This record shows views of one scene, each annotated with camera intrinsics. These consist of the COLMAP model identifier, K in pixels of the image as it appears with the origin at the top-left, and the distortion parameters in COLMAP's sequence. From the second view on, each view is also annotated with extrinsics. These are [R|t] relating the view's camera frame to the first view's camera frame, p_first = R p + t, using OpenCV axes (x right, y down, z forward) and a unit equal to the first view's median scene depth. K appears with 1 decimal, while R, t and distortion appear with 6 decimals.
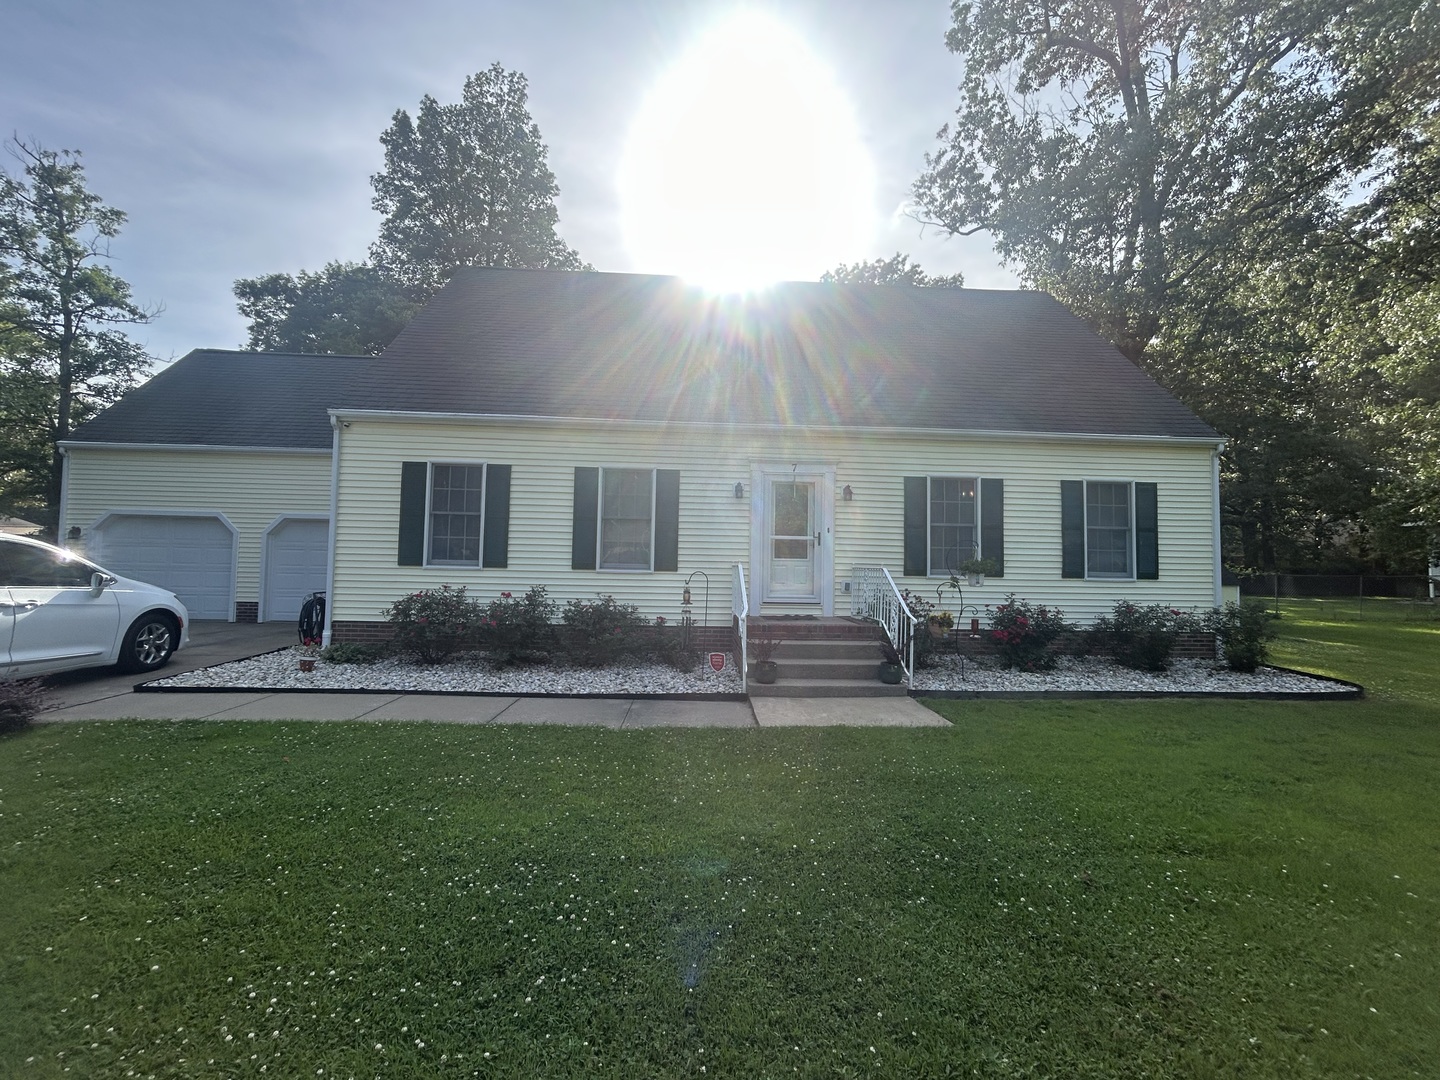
lens RADIAL K [[583.8, 0, 720.1], [0, 583.8, 543.9], [0, 0, 1]] dist [0.000189, 0.000329]
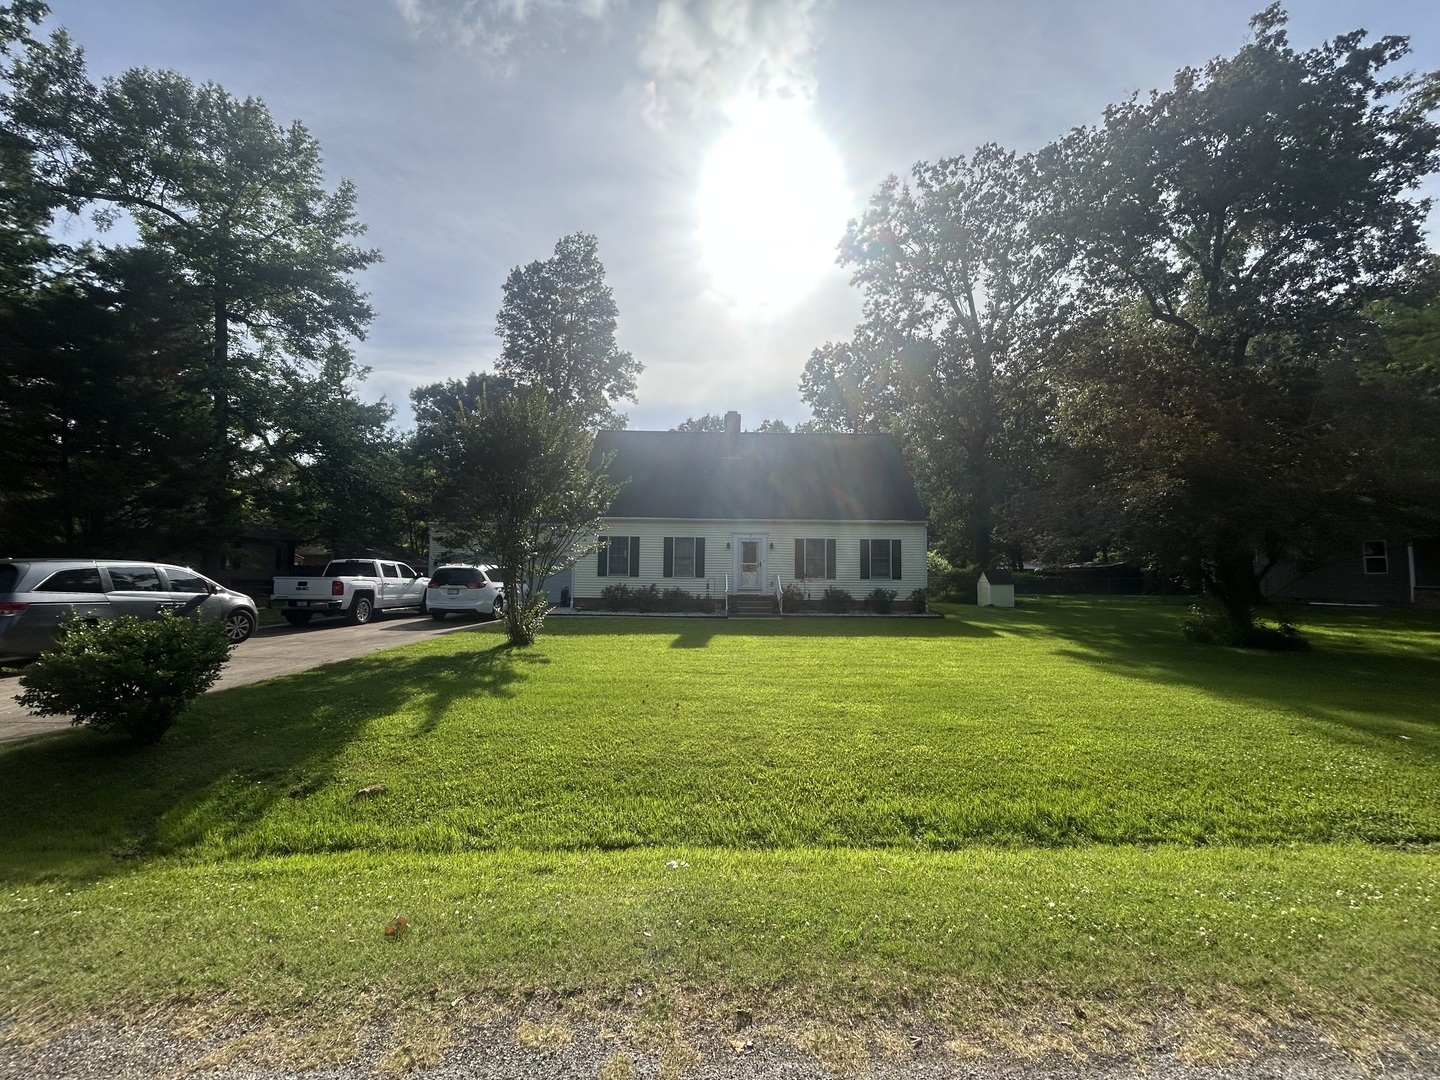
lens RADIAL K [[583.8, 0, 724.0], [0, 583.8, 539.7], [0, 0, 1]] dist [0.000189, 0.000329]
pose [[0.999172, -0.010871, -0.039206, 0.112391], [0.009831, 0.999597, -0.026619, -0.049653], [0.039480, 0.026211, 0.998877, -1.534084]]
